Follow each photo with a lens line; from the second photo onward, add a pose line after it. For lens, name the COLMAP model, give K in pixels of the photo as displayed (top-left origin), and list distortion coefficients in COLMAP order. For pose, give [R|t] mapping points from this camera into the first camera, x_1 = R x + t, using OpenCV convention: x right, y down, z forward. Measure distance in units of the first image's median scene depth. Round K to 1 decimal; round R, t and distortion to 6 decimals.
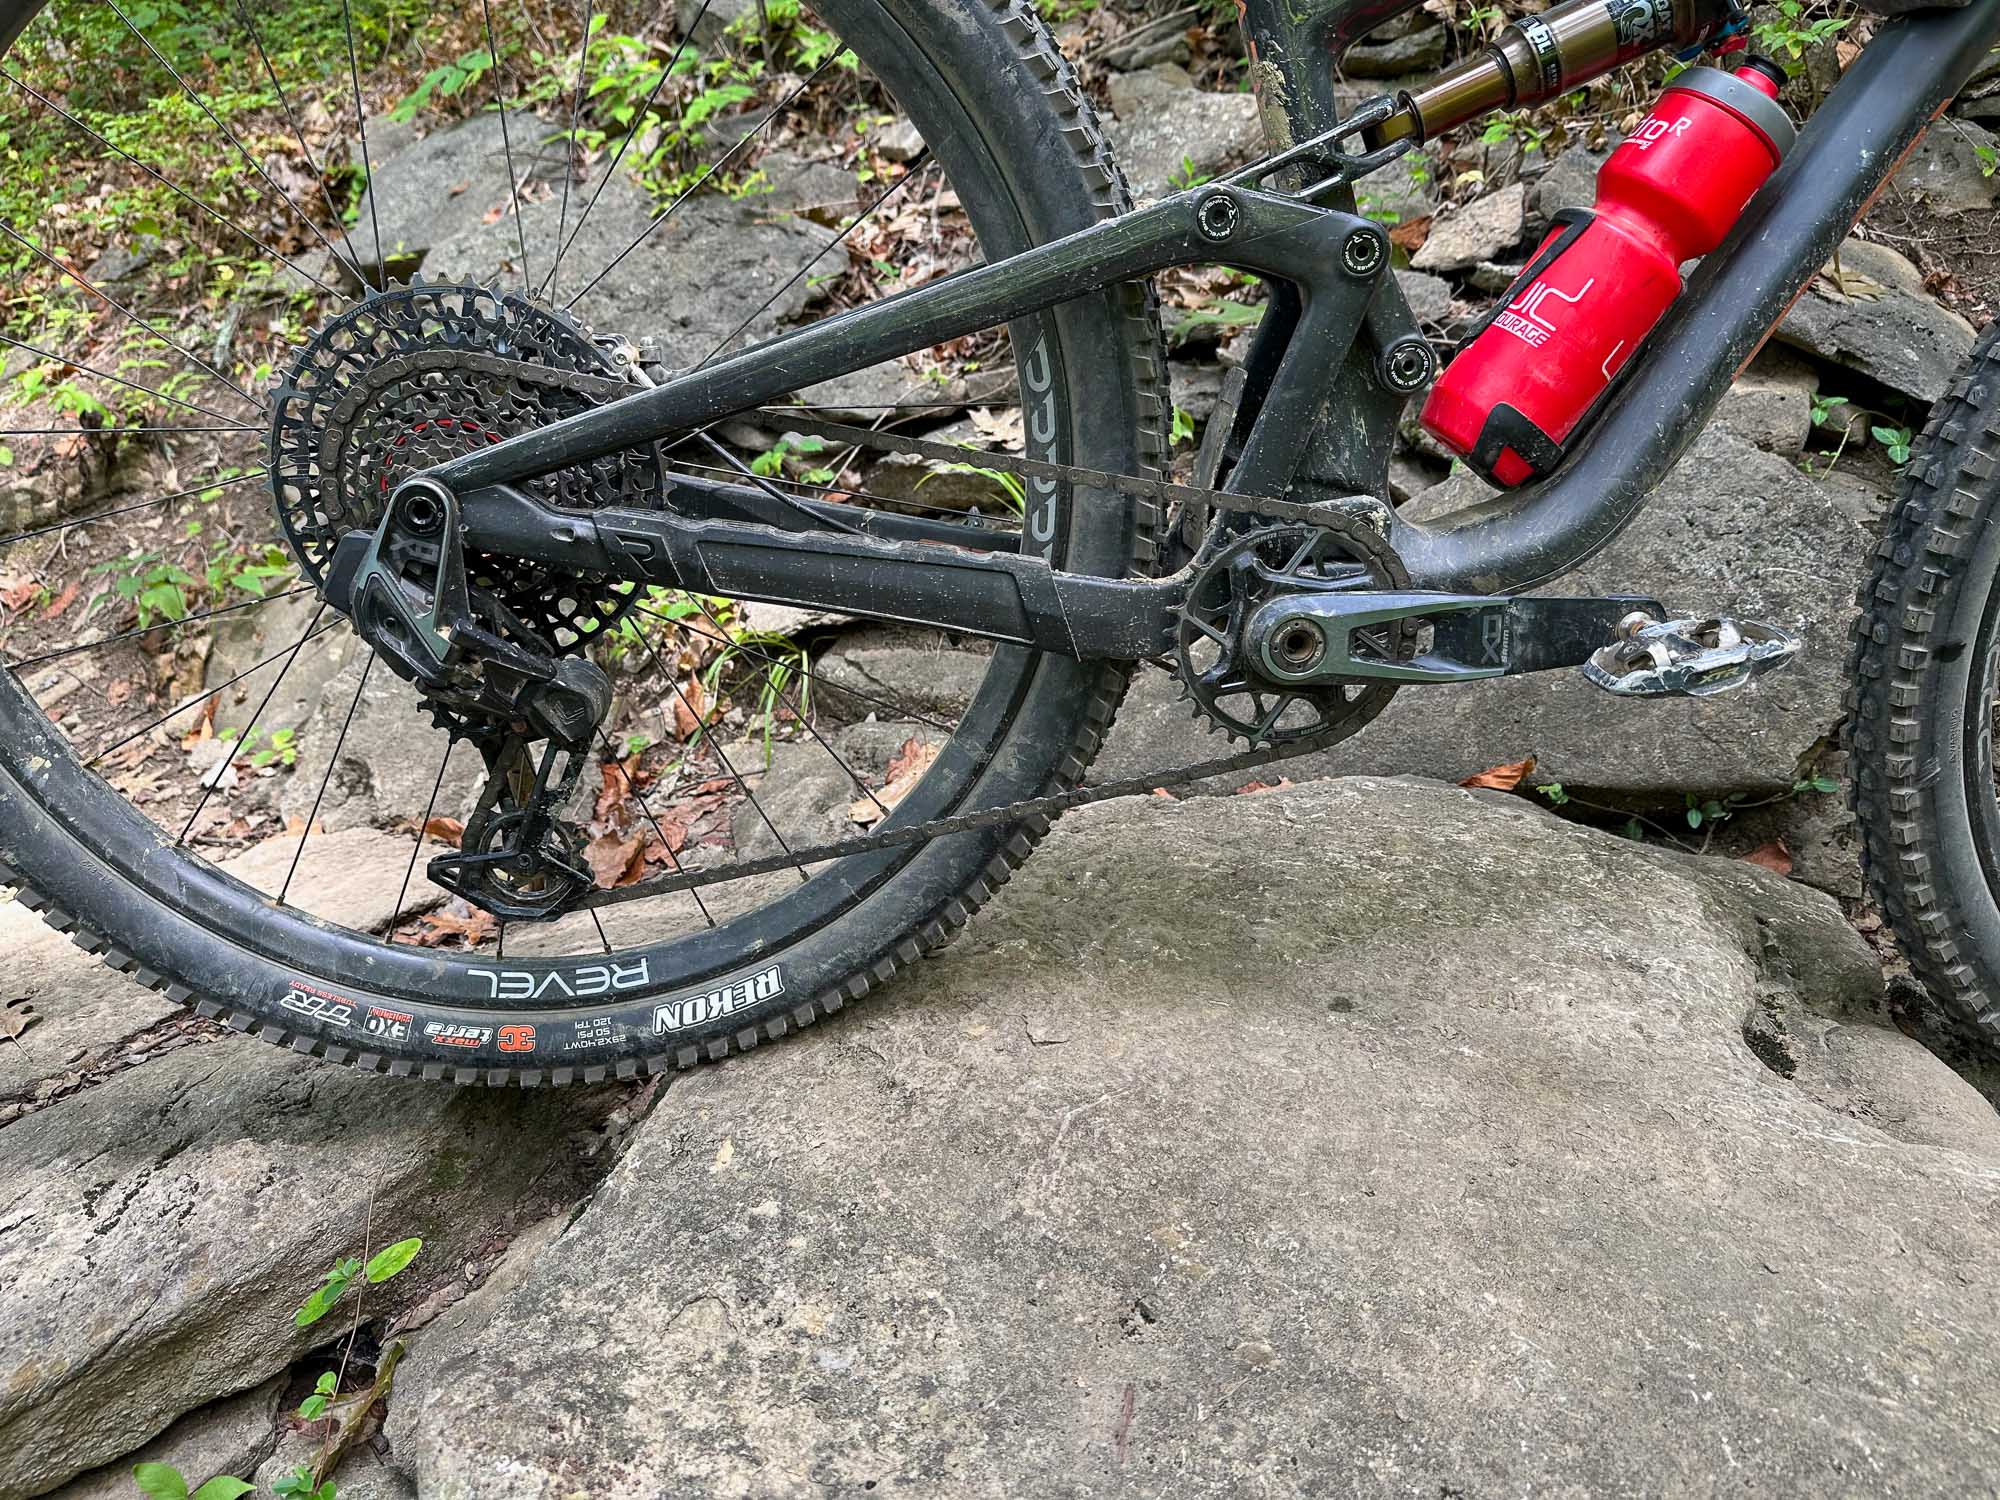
lens RADIAL K [[1424.0, 0, 1002.9], [0, 1424.0, 728.9], [0, 0, 1]] dist [0.083806, -0.152639]
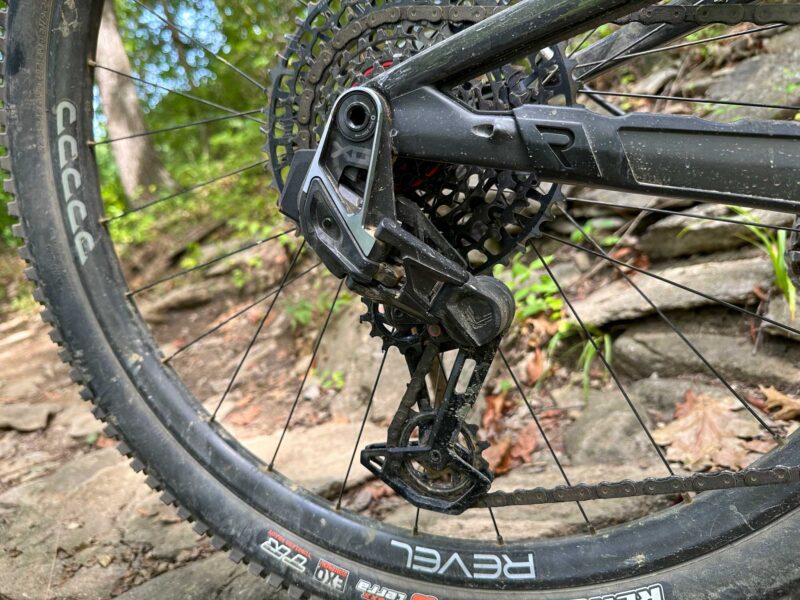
lens RADIAL K [[569.6, 0, 401.2], [0, 569.6, 291.5], [0, 0, 1]] dist [0.083806, -0.152639]
pose [[0.917988, -0.012287, -0.396417, -0.161989], [-0.058864, 0.984229, -0.166819, 0.037319], [0.392215, 0.176473, 0.902787, 0.511202]]
